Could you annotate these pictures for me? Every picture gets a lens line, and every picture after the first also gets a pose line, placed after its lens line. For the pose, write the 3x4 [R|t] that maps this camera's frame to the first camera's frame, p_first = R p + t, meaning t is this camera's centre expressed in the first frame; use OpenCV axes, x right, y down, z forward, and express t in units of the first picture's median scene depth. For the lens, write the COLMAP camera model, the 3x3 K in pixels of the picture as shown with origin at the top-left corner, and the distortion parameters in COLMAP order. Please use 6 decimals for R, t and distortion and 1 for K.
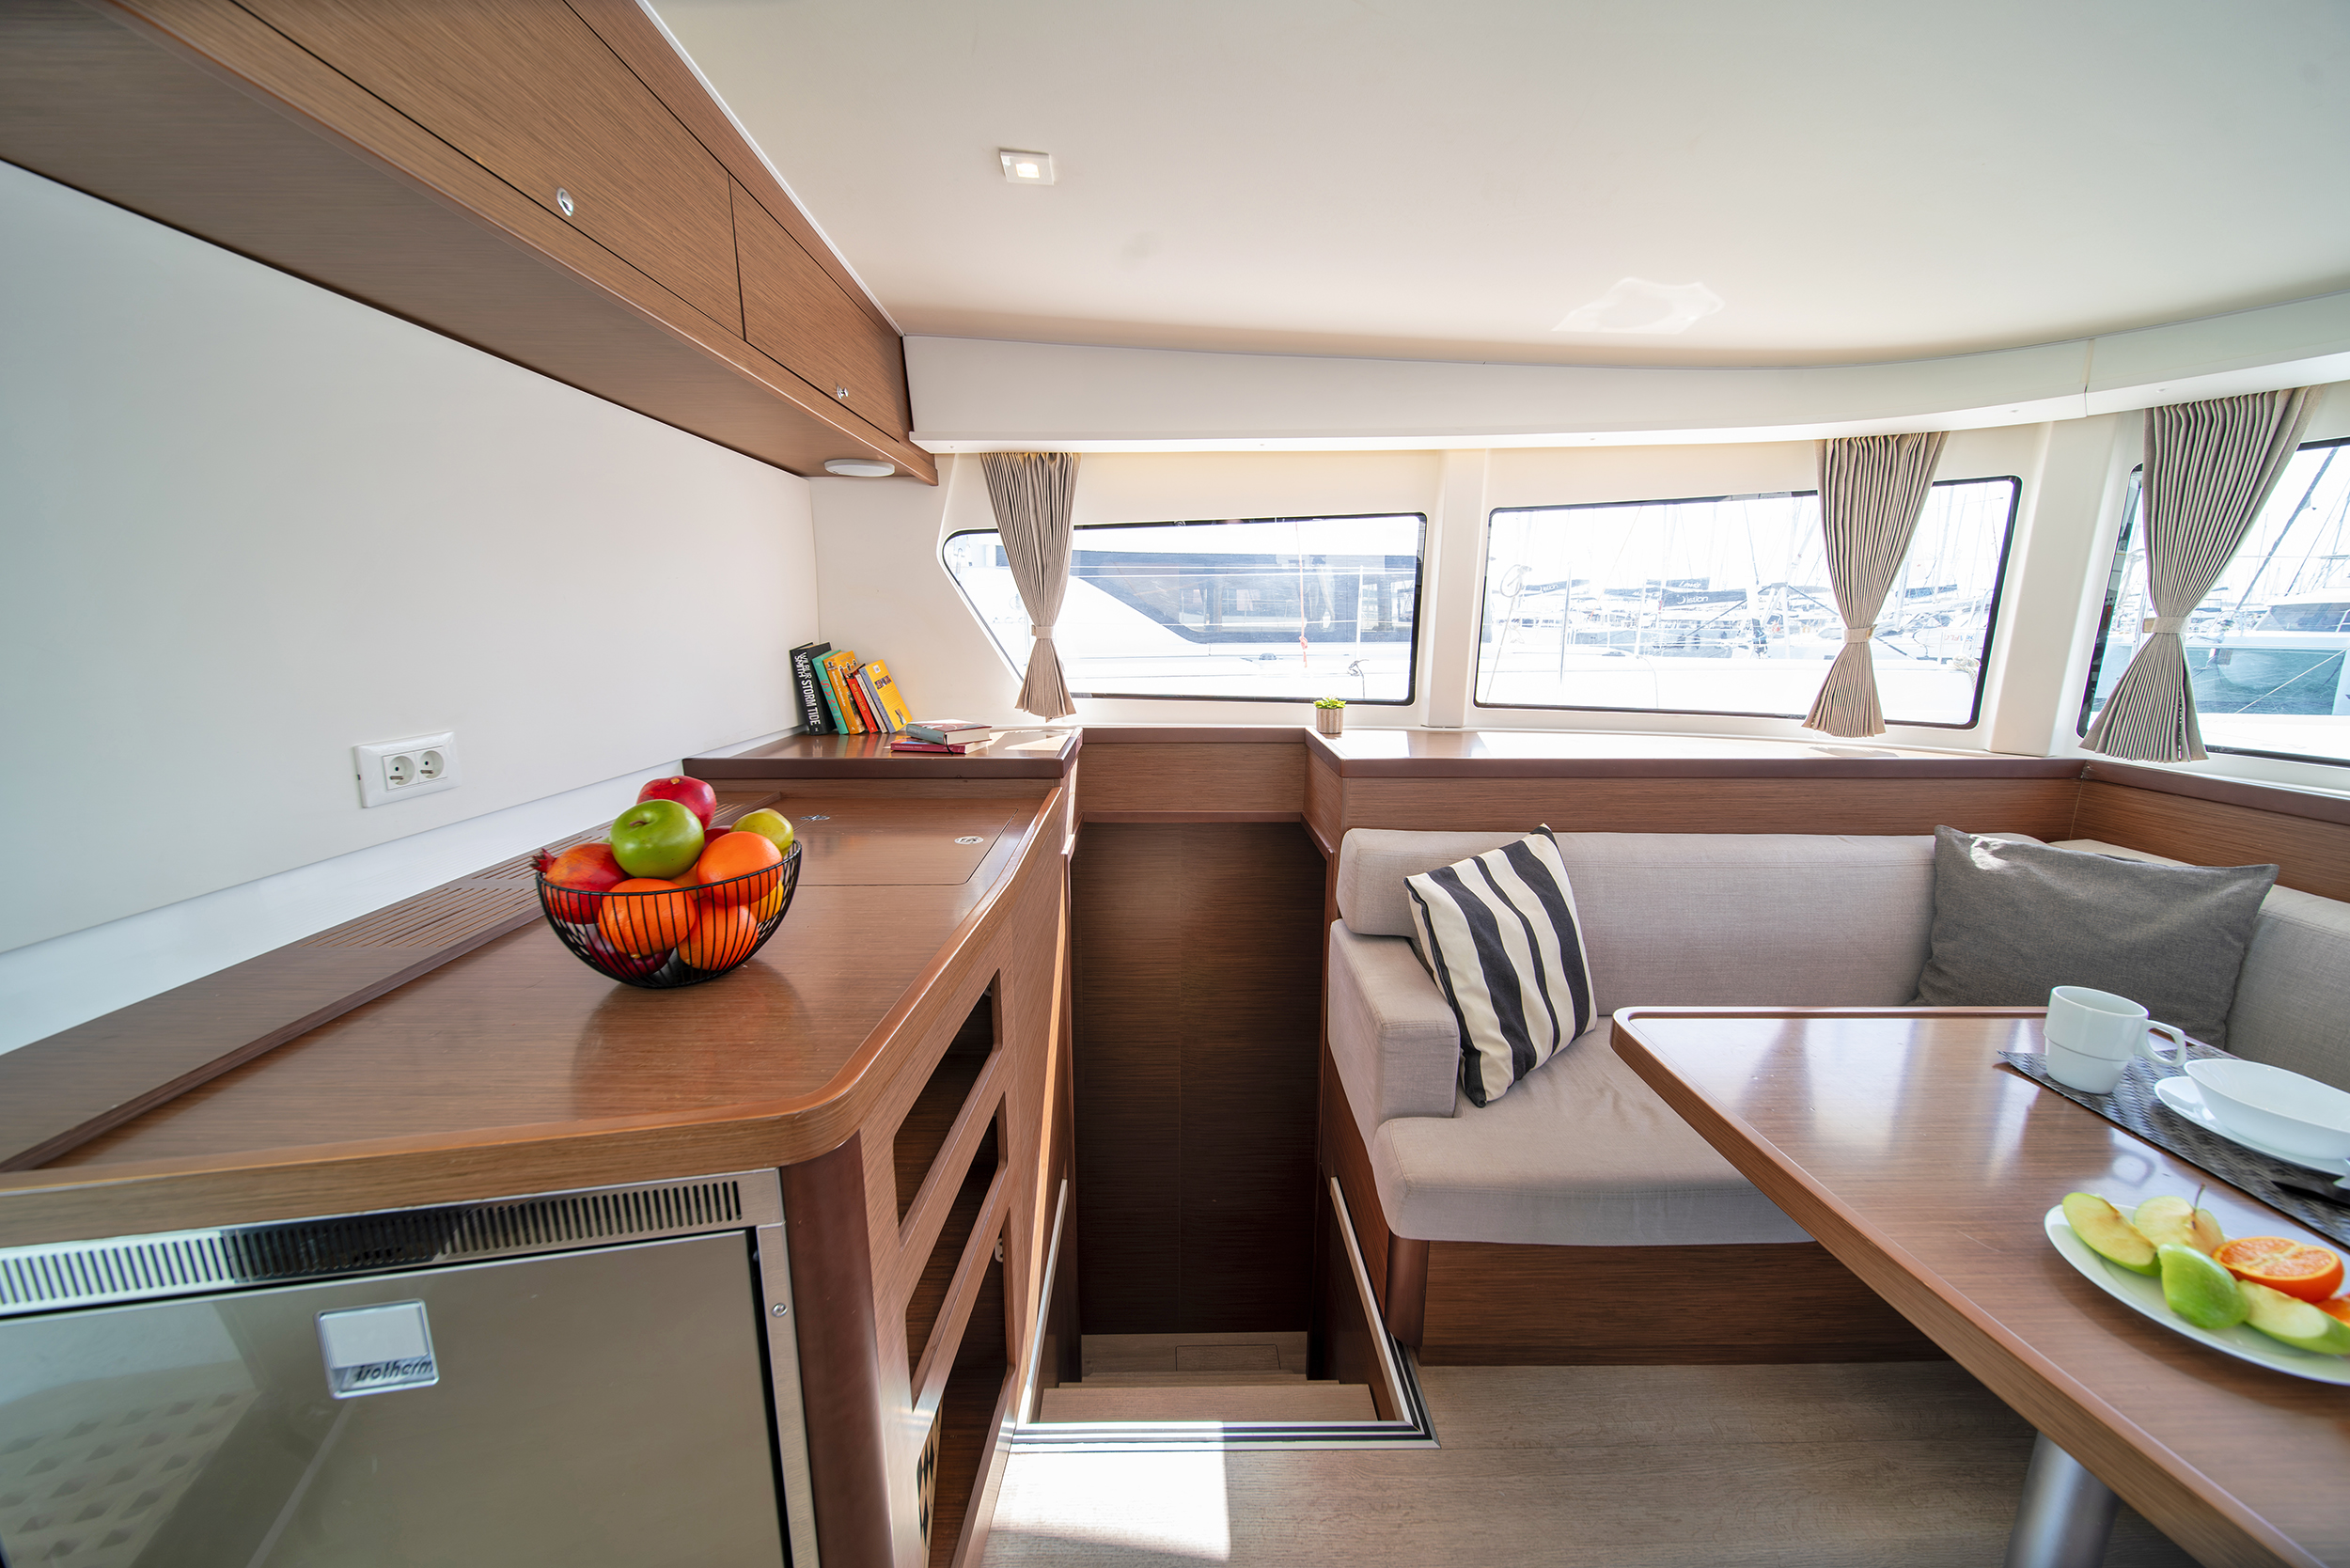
lens RADIAL K [[811.7, 0, 1187.5], [0, 811.7, 781.1], [0, 0, 1]] dist [-0.007743, -0.000147]
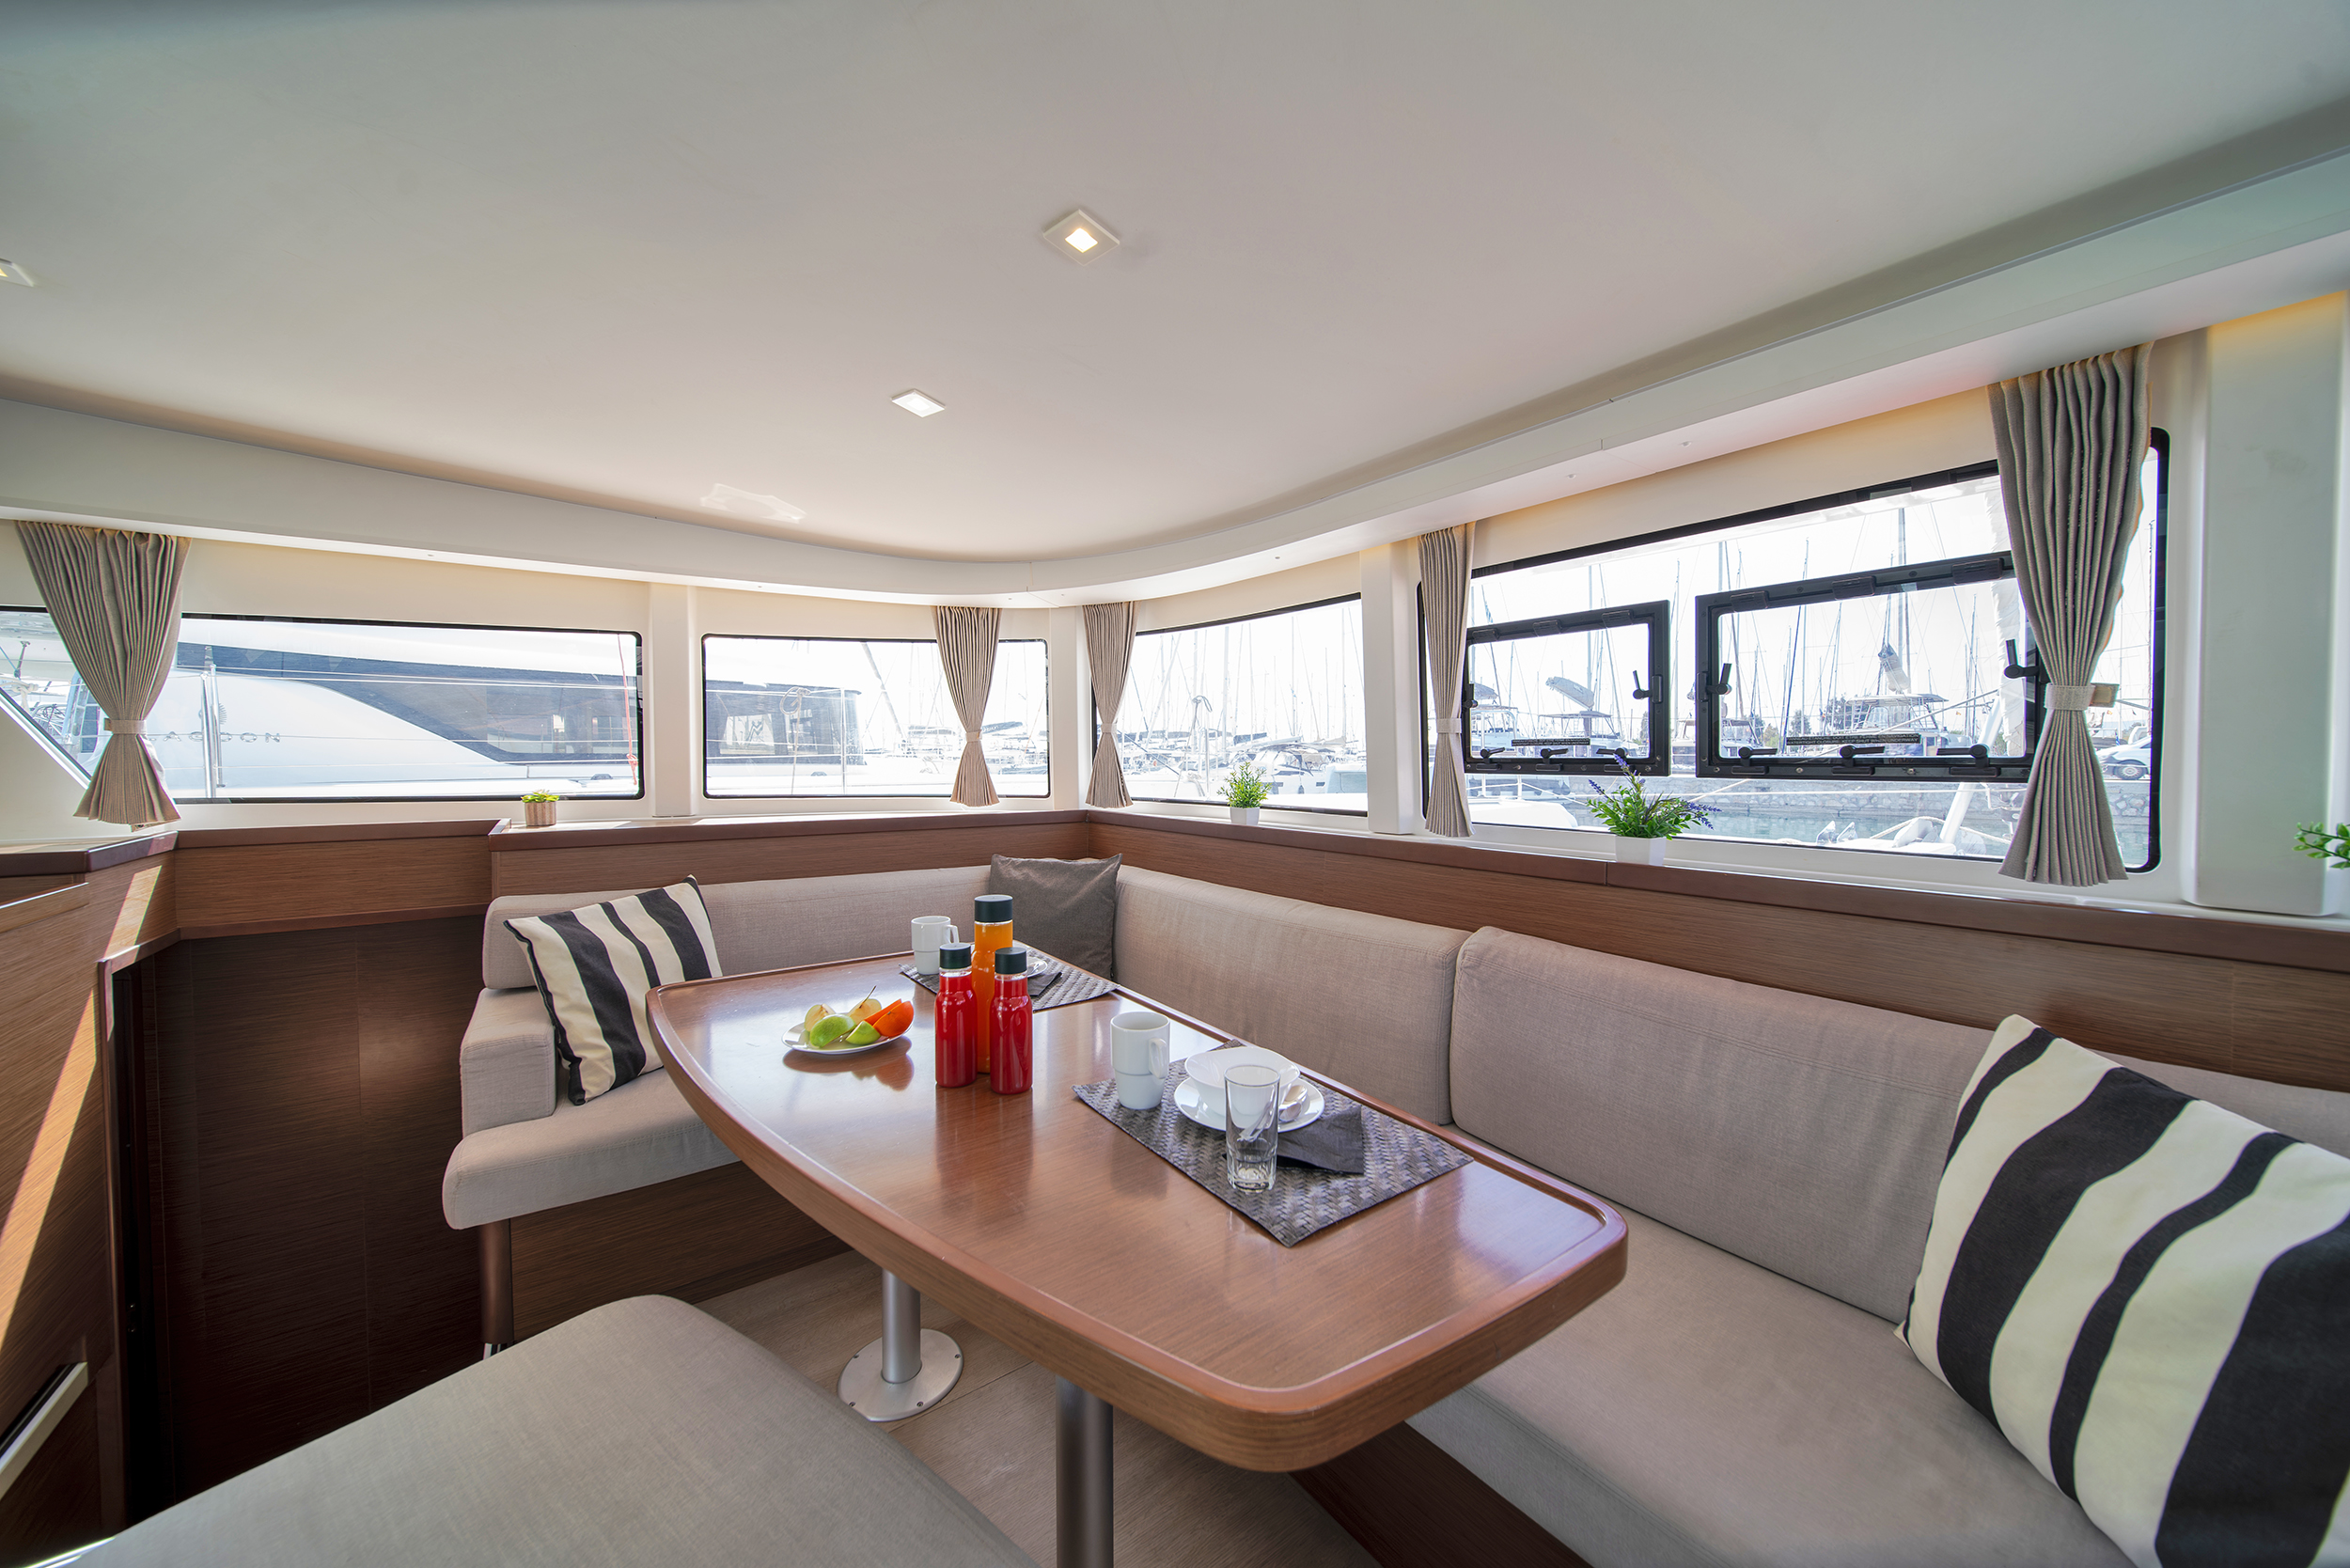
lens RADIAL K [[811.7, 0, 1187.5], [0, 811.7, 781.1], [0, 0, 1]] dist [-0.007743, -0.000147]
pose [[0.813085, -0.014154, 0.581972, 0.332950], [0.114078, 0.984196, -0.135444, 0.161939], [-0.570857, 0.176518, 0.801850, -0.442139]]
